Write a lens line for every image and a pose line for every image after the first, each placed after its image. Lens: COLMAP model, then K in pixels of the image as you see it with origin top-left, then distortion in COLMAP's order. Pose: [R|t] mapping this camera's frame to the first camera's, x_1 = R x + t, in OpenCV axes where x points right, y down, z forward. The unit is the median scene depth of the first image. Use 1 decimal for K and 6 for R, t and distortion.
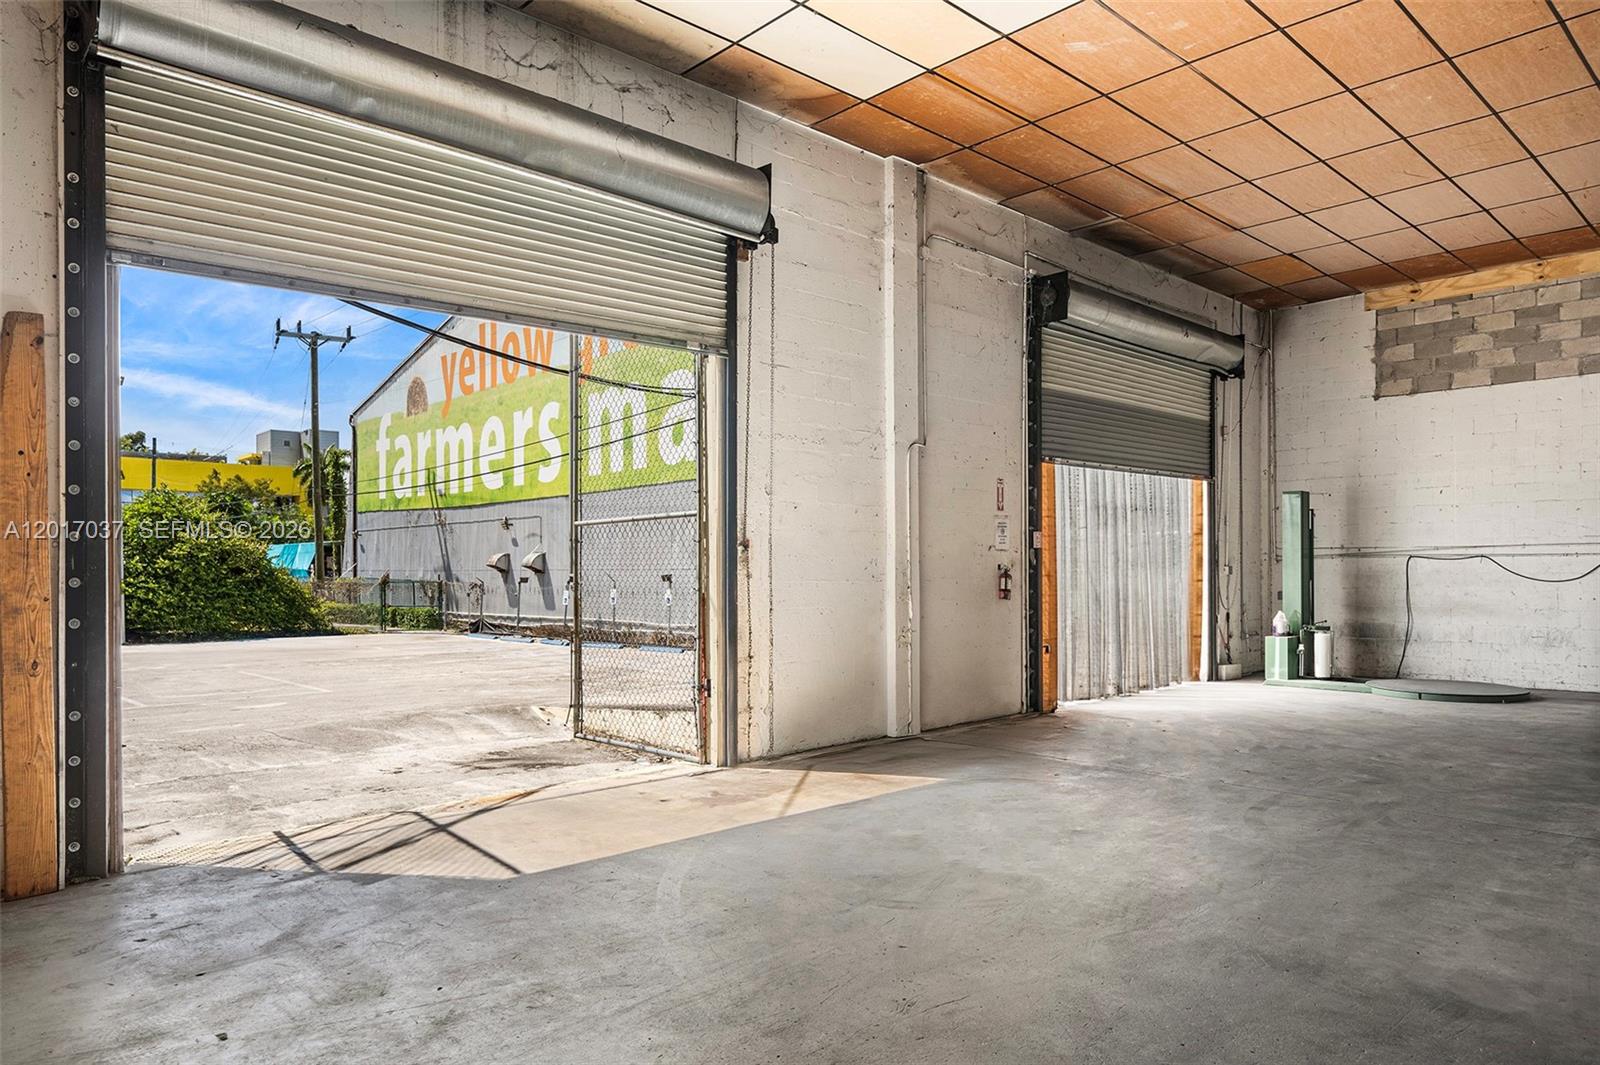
lens RADIAL K [[1018.9, 0, 796.4], [0, 1018.9, 567.7], [0, 0, 1]] dist [0.006198, 0.001197]
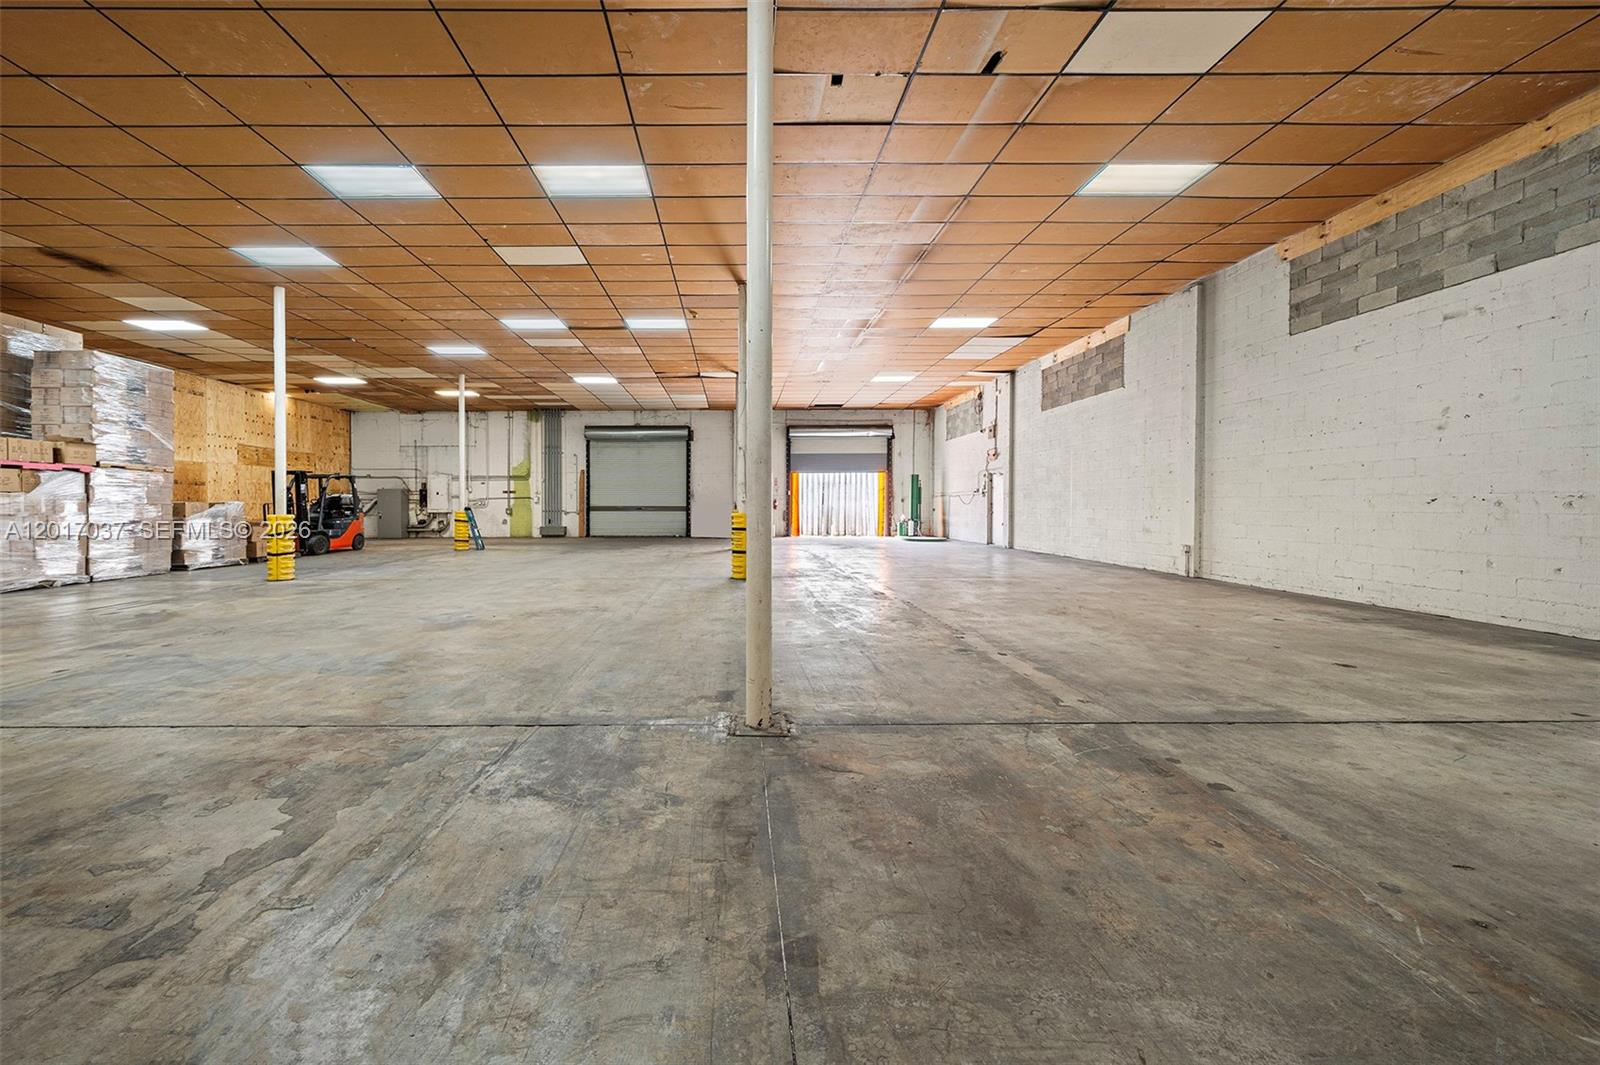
lens RADIAL K [[555.3, 0, 736.4], [0, 555.3, 514.1], [0, 0, 1]] dist [-0.000318, -0.000067]
pose [[0.728830, 0.014484, -0.684542, 2.399976], [-0.001565, 0.999809, 0.019488, 0.021289], [0.684693, -0.013133, 0.728713, -1.076674]]
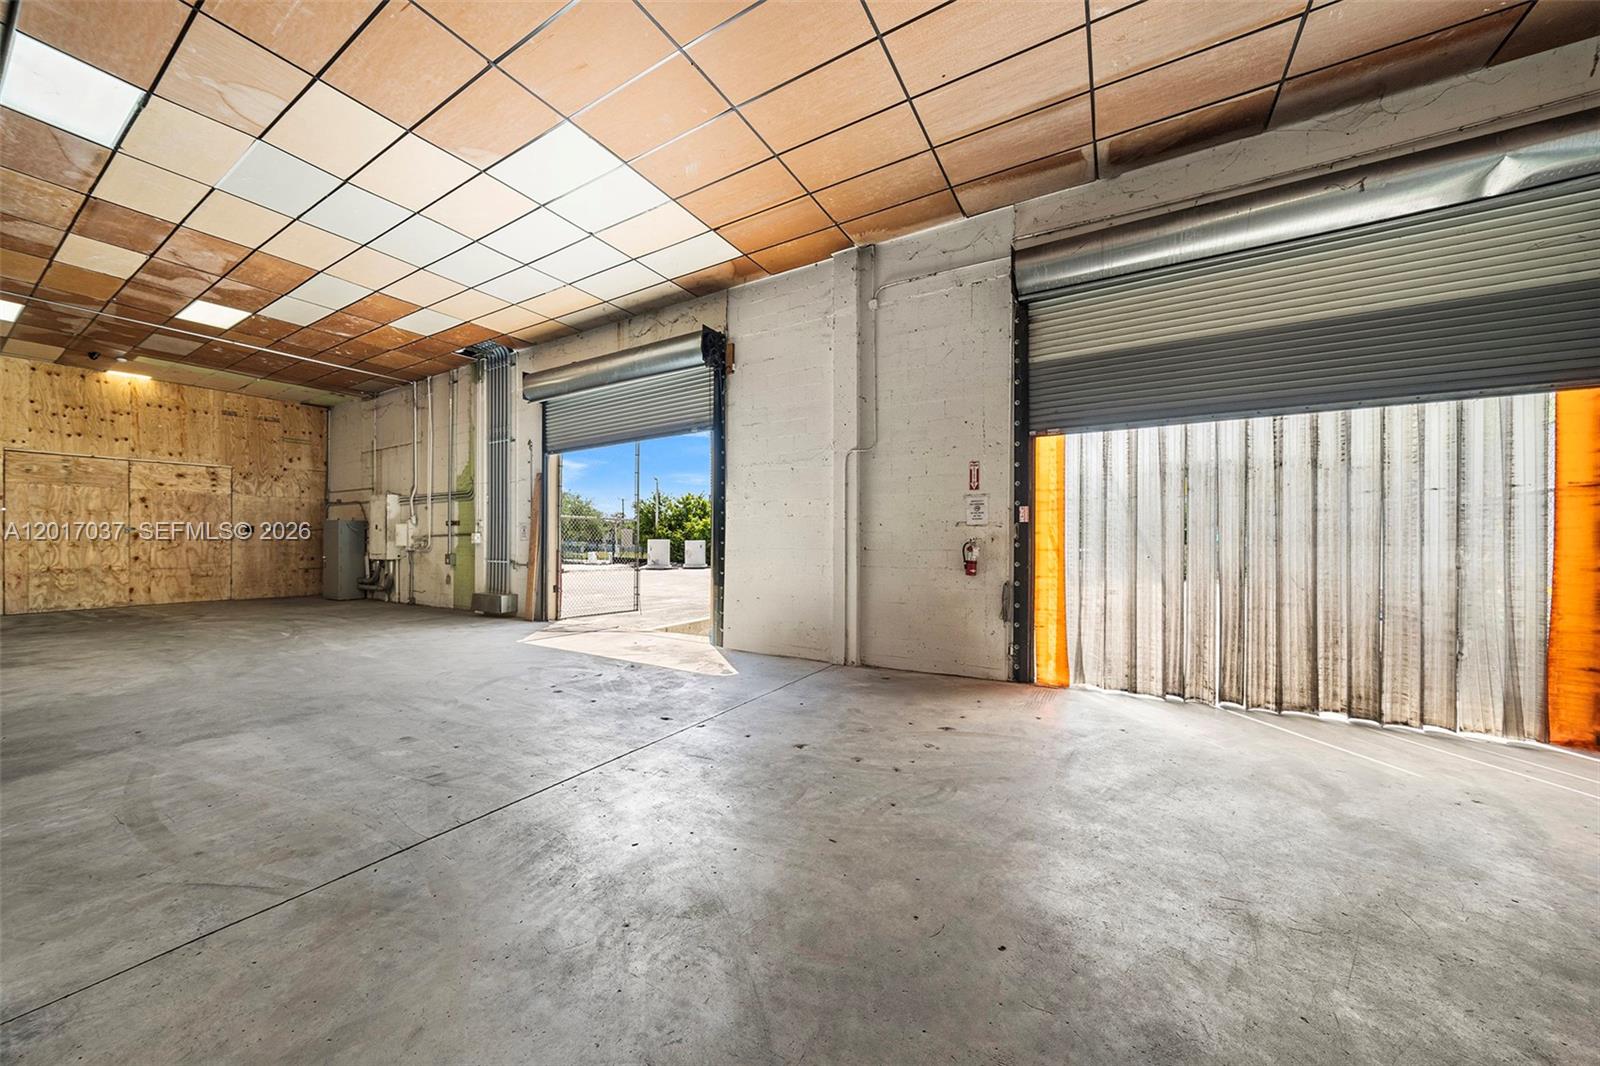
lens RADIAL K [[545.2, 0, 789.1], [0, 545.2, 537.5], [0, 0, 1]] dist [-0.003209, -0.000087]
pose [[0.270184, 0.003242, -0.962803, 1.081223], [-0.003912, 0.999990, 0.002270, -0.006493], [0.962801, 0.003153, 0.270194, 0.967481]]
